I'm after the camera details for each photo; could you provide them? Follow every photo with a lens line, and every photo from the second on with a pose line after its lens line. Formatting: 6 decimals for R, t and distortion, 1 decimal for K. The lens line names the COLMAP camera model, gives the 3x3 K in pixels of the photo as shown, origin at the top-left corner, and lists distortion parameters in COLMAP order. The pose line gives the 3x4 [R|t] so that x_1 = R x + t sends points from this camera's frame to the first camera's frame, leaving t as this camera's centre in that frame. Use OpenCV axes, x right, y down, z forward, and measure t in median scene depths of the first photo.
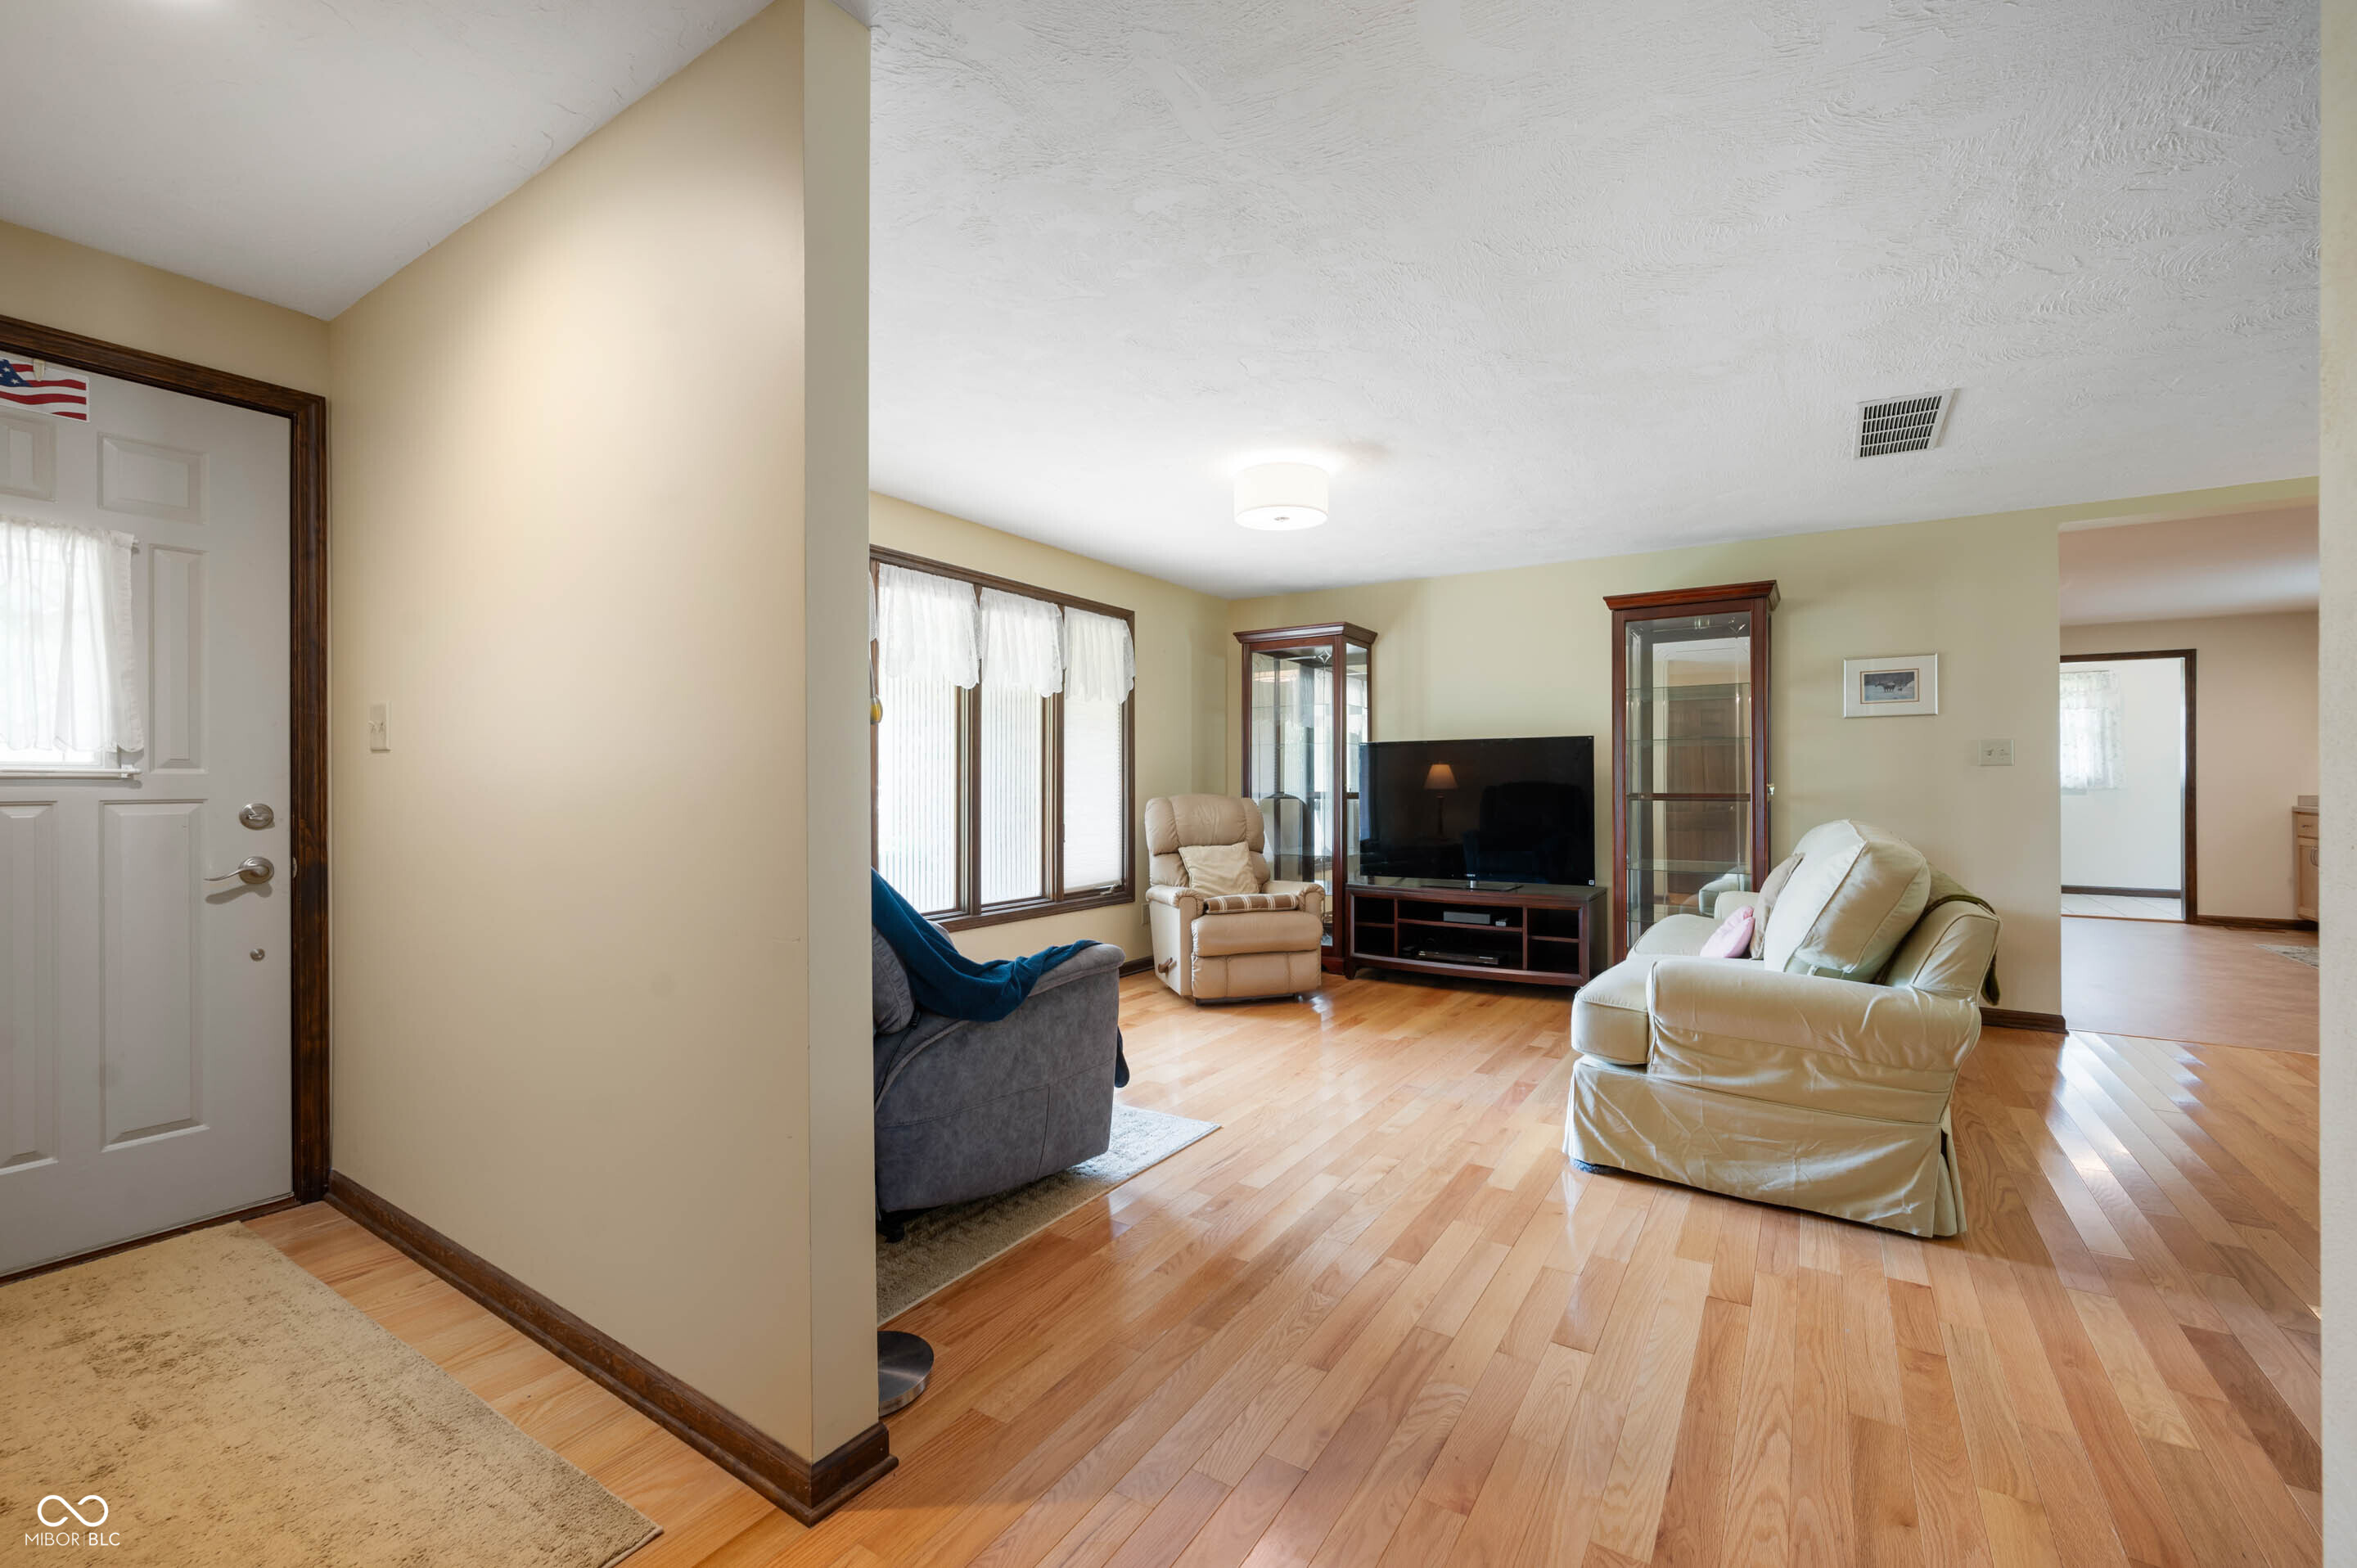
lens RADIAL K [[982.7, 0, 1179.8], [0, 982.7, 782.1], [0, 0, 1]] dist [-0.001945, -0.000173]
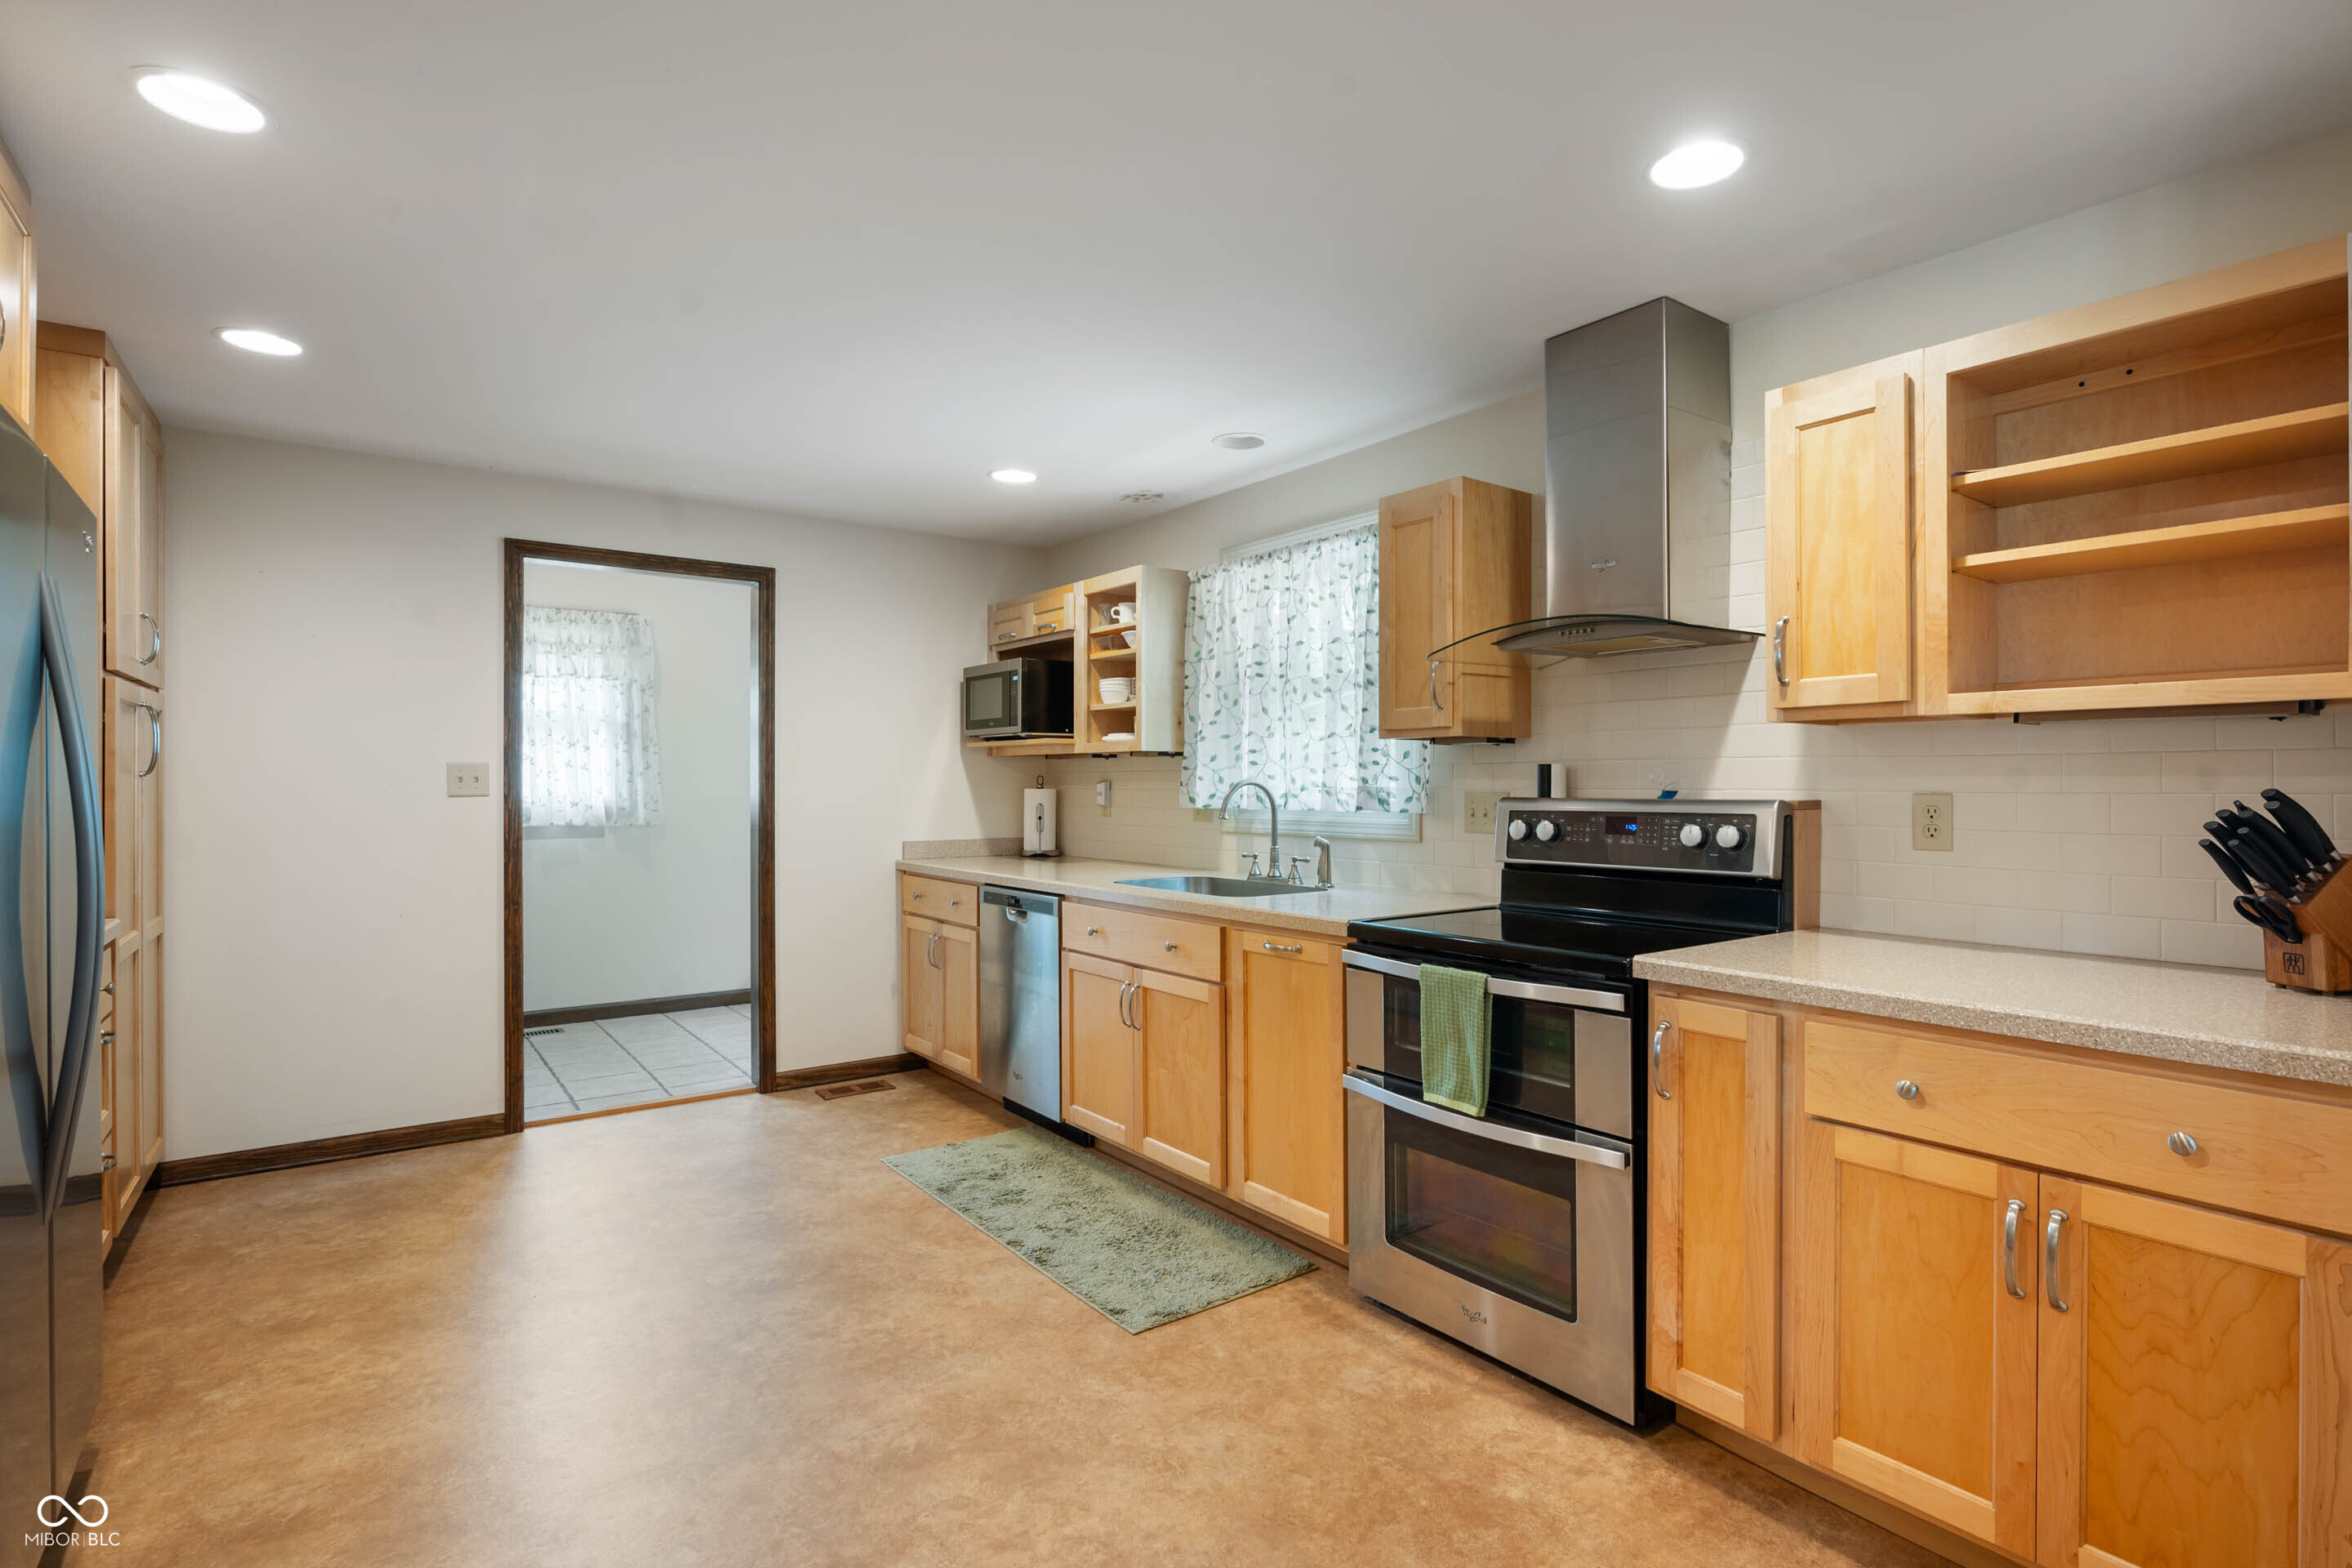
lens RADIAL K [[1105.1, 0, 1178.5], [0, 1105.1, 789.4], [0, 0, 1]] dist [0.001436, 0.000261]
pose [[0.346063, -0.000488, 0.938211, 0.494959], [0.002541, 0.999997, -0.000418, -0.013901], [-0.938208, 0.002529, 0.346063, 0.527208]]
